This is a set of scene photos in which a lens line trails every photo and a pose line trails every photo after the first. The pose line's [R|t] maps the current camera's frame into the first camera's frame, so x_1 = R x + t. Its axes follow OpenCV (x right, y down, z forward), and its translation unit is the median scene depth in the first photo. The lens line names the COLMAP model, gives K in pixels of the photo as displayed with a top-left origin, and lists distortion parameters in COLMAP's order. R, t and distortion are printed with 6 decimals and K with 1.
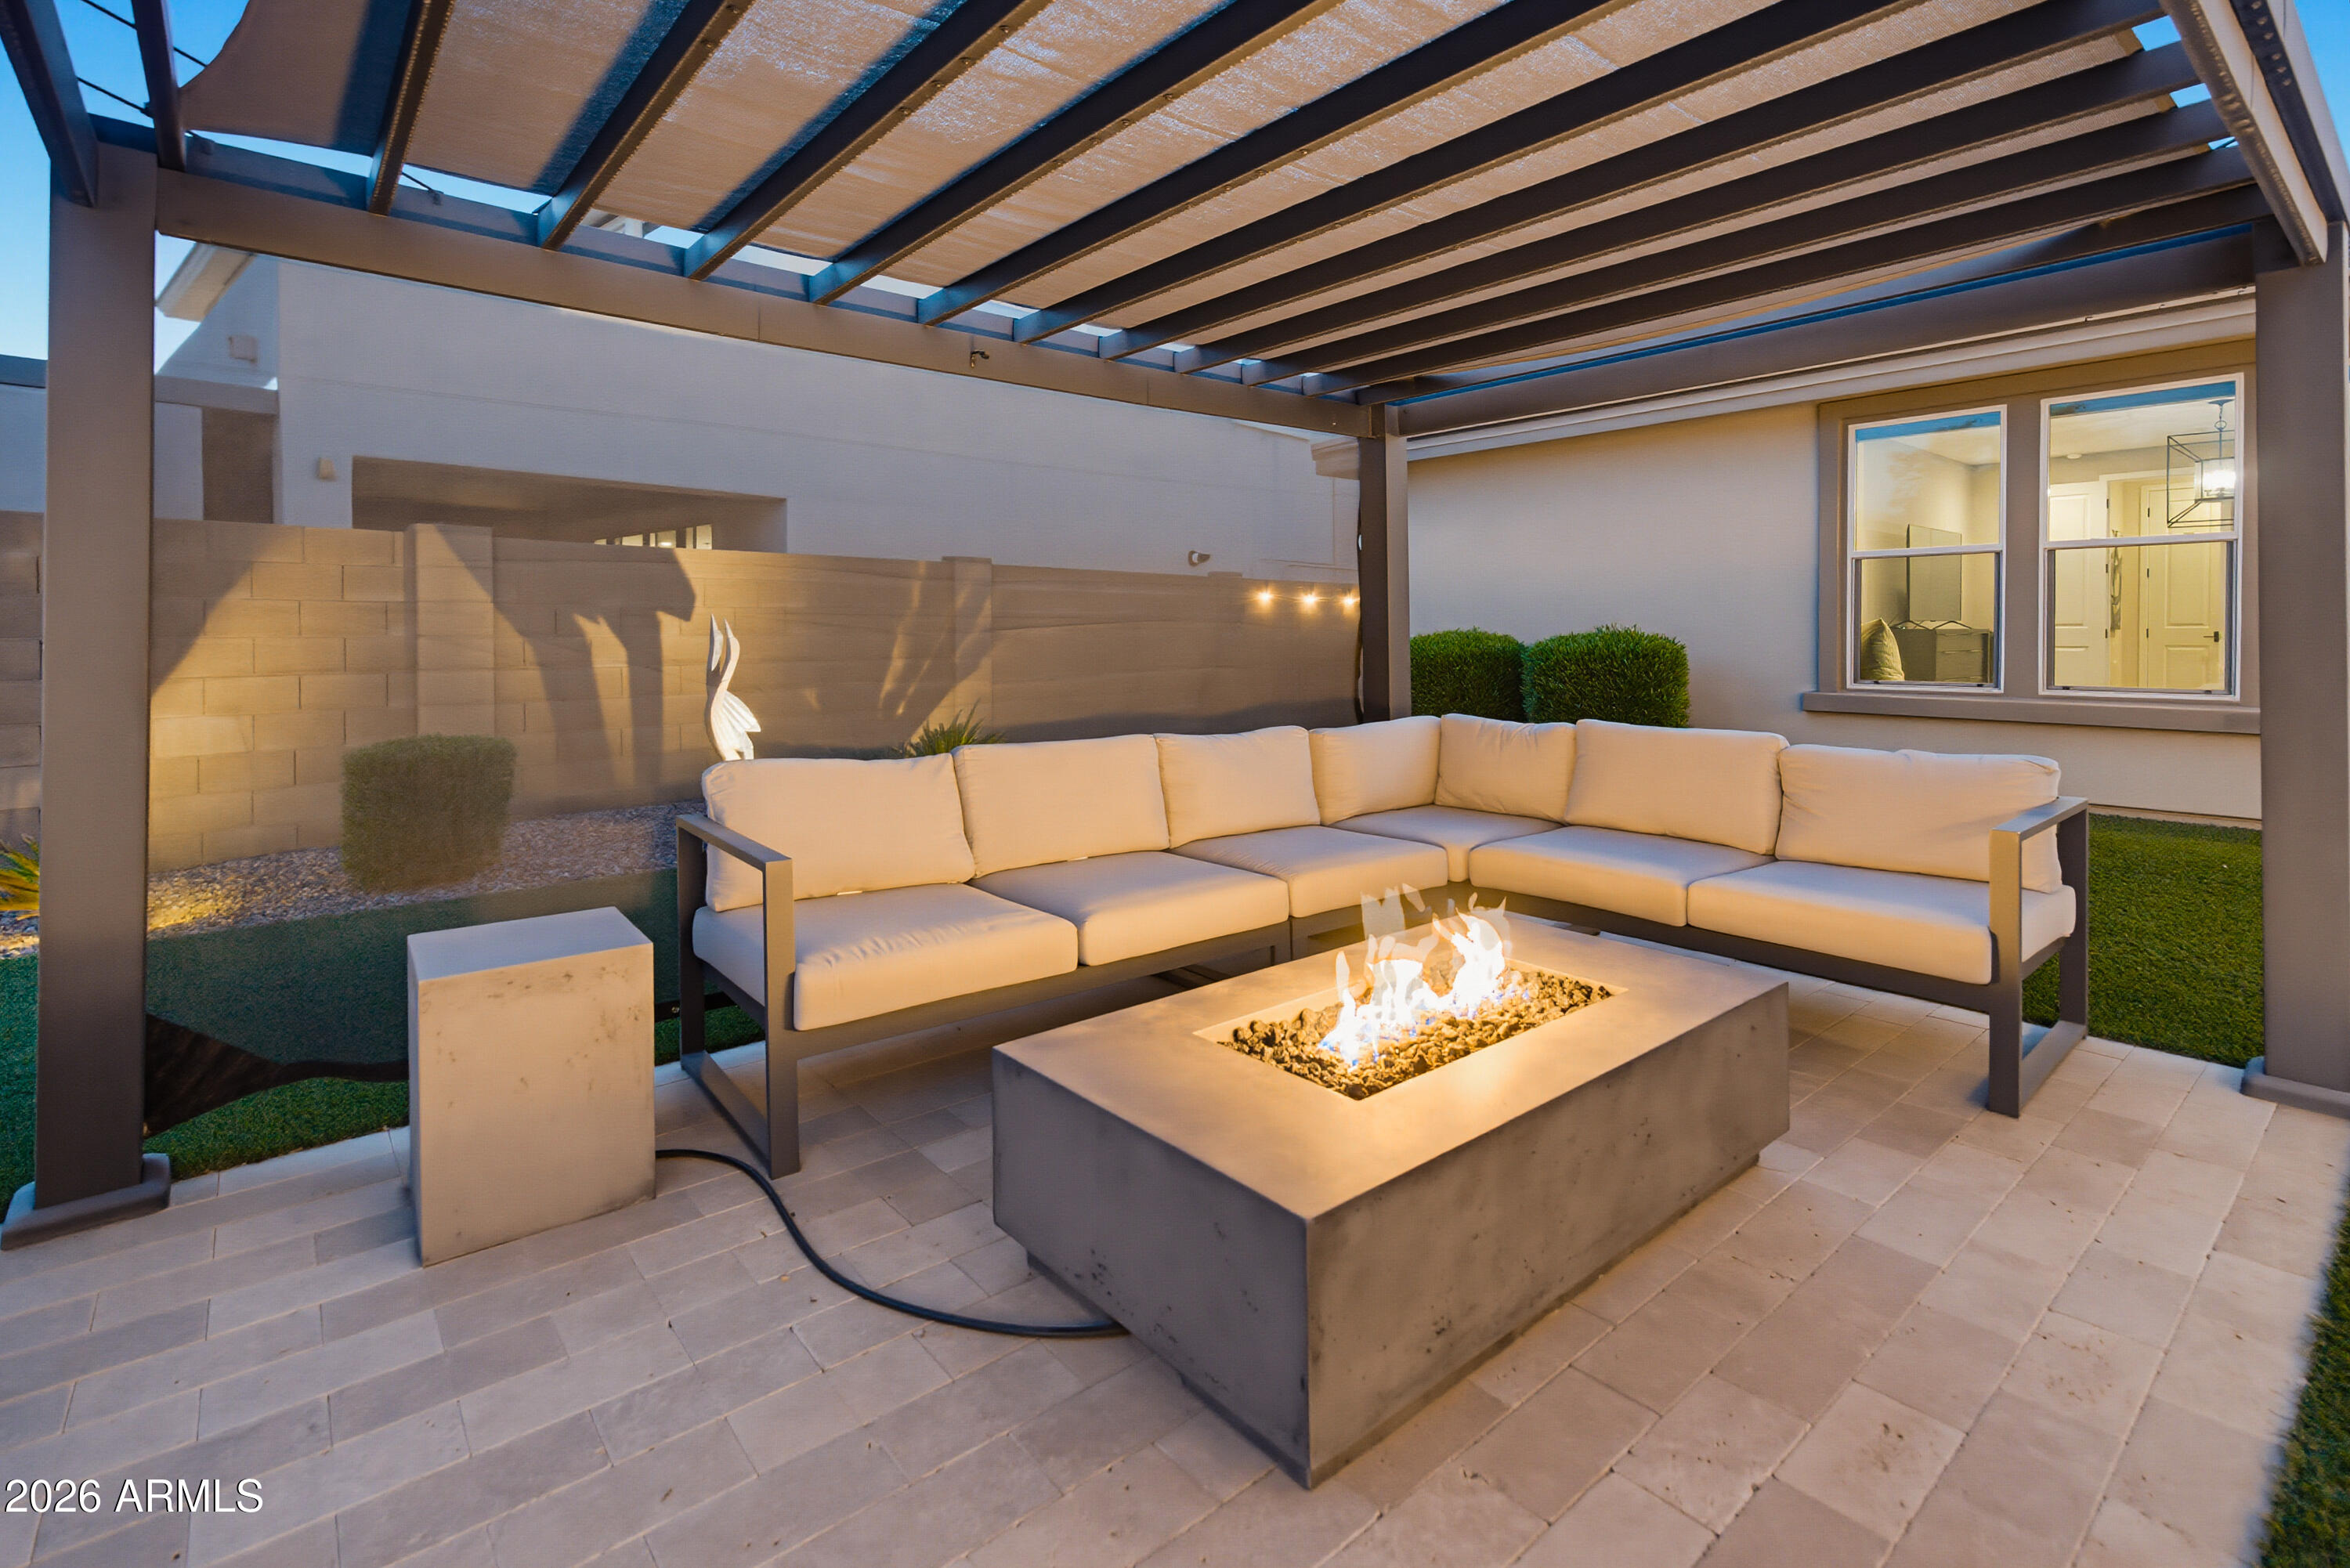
lens RADIAL K [[1109.7, 0, 1211.7], [0, 1109.7, 656.1], [0, 0, 1]] dist [0.000743, 0.000032]
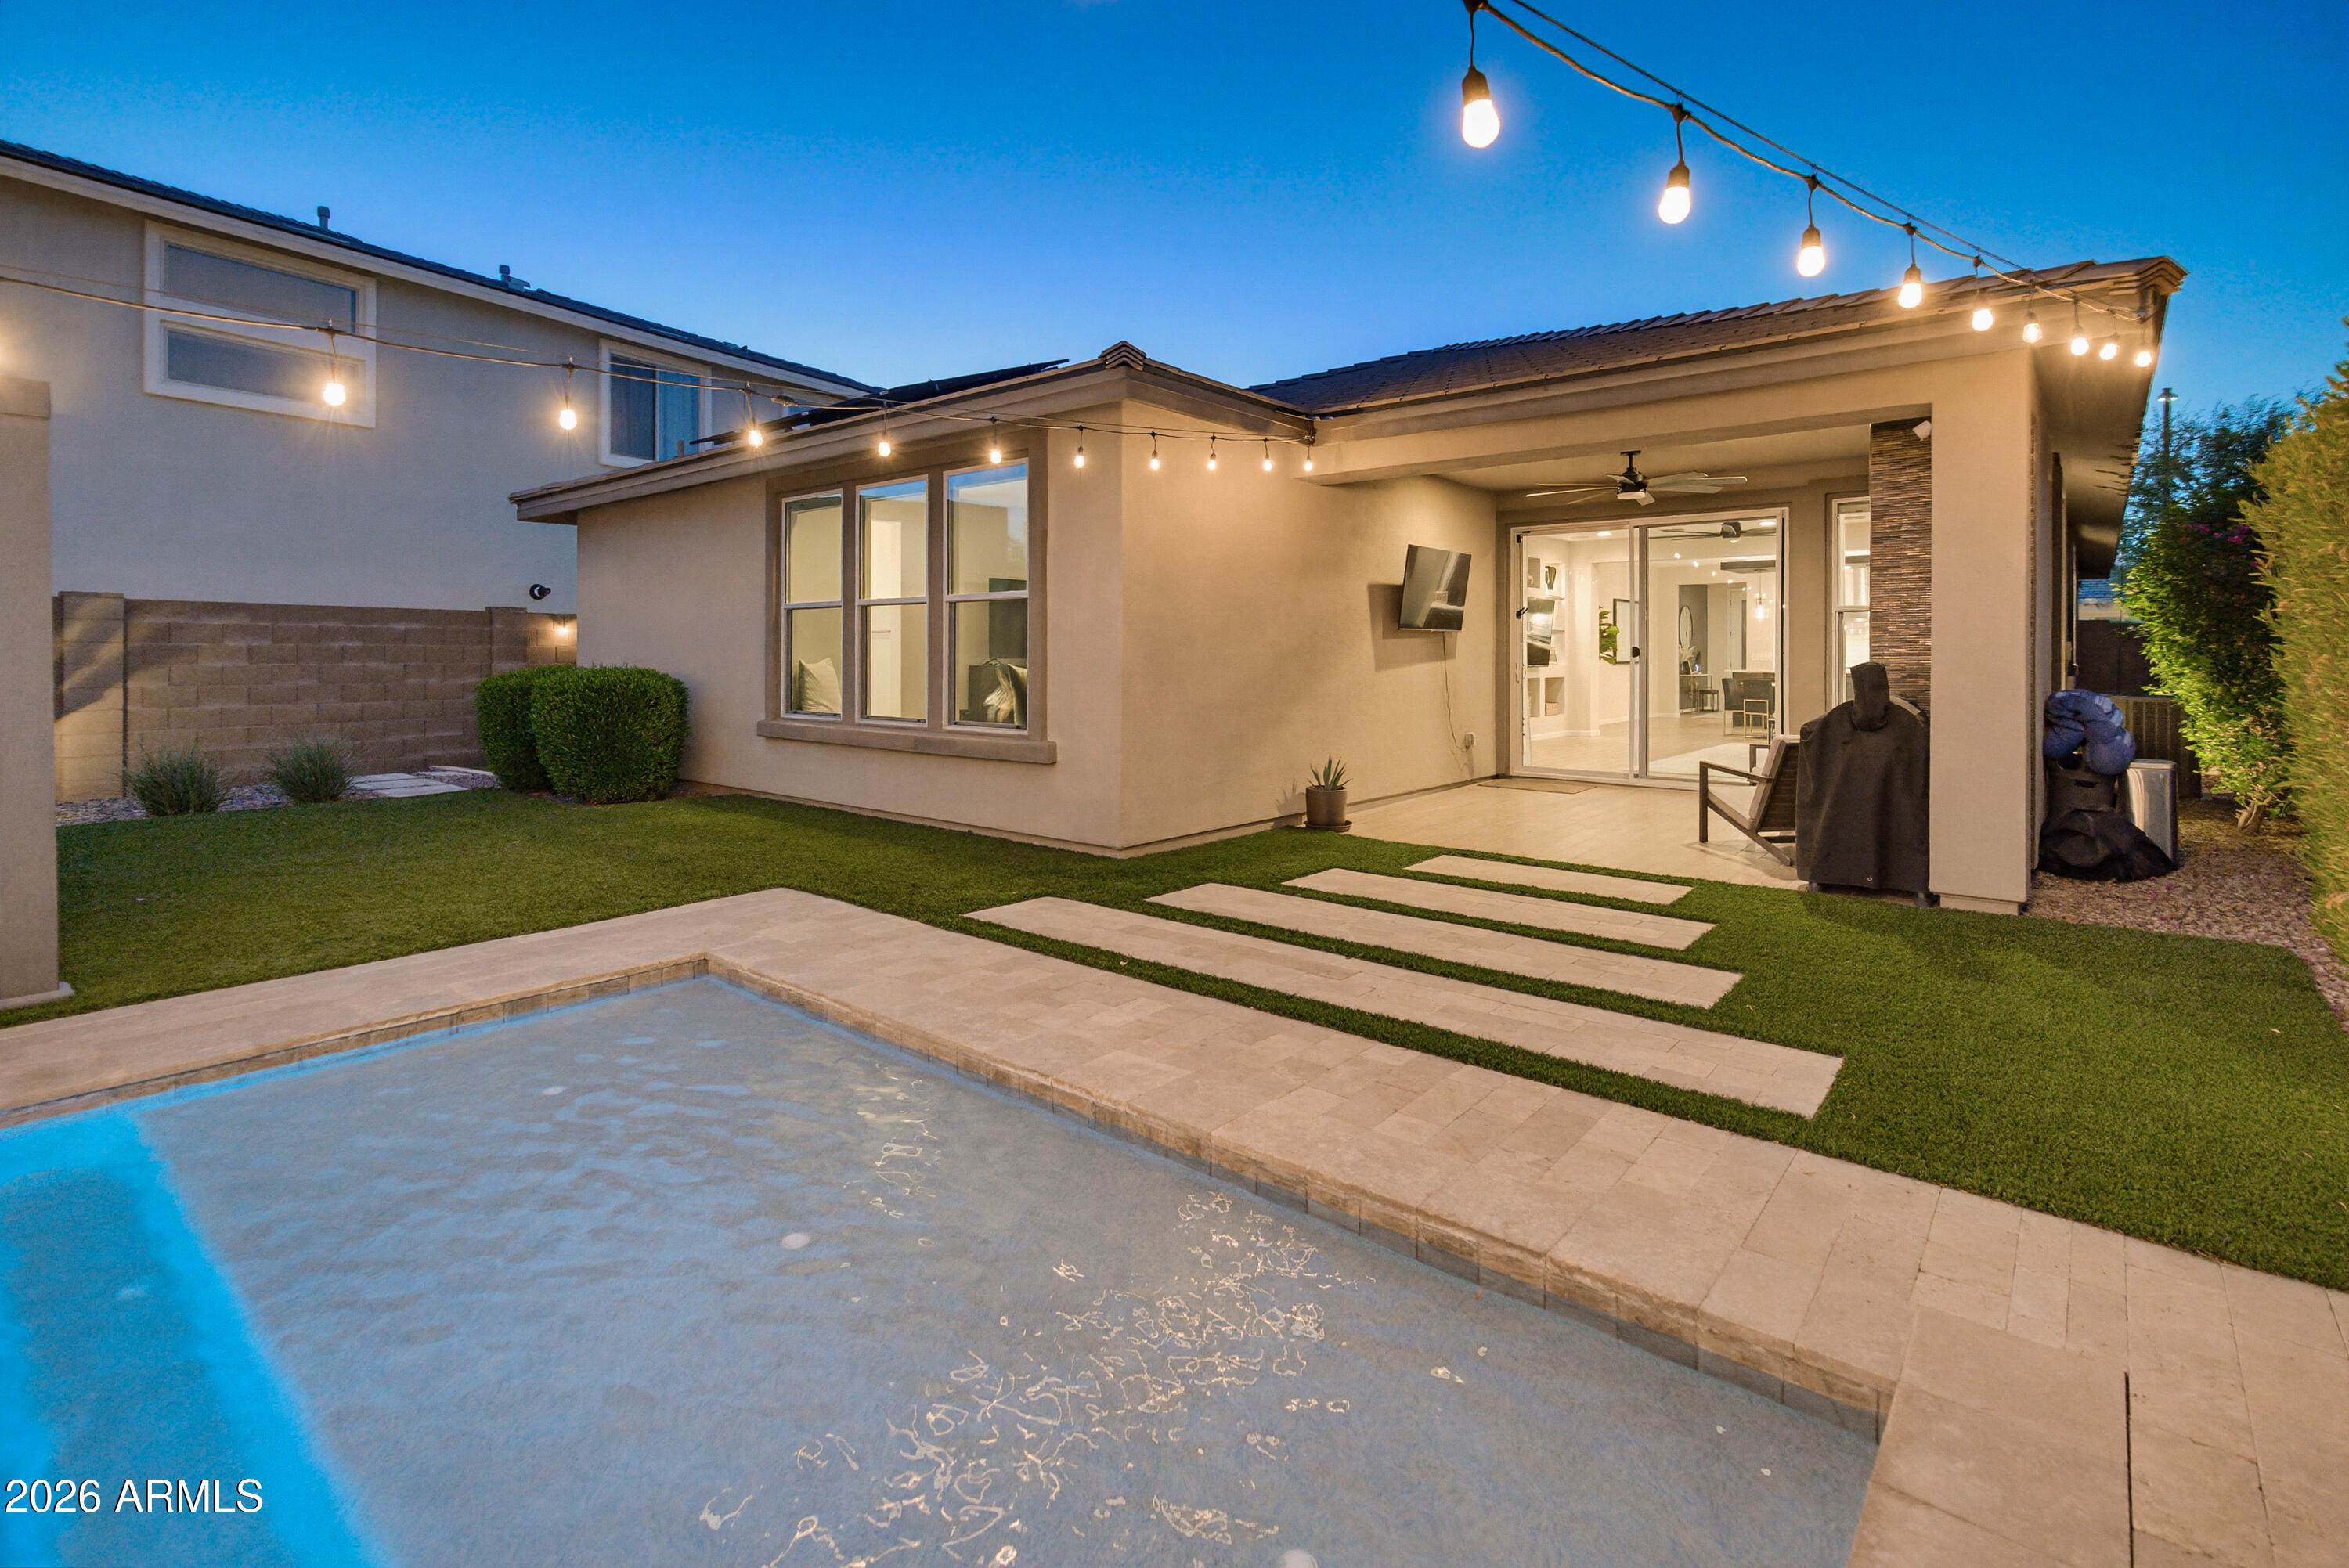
lens RADIAL K [[1109.1, 0, 1211.2], [0, 1109.1, 656.2], [0, 0, 1]] dist [0.000743, 0.000032]
pose [[0.984335, 0.005912, 0.176211, 0.803862], [-0.002607, 0.999816, -0.018983, -0.015425], [-0.176291, 0.018227, 0.984169, -0.263917]]
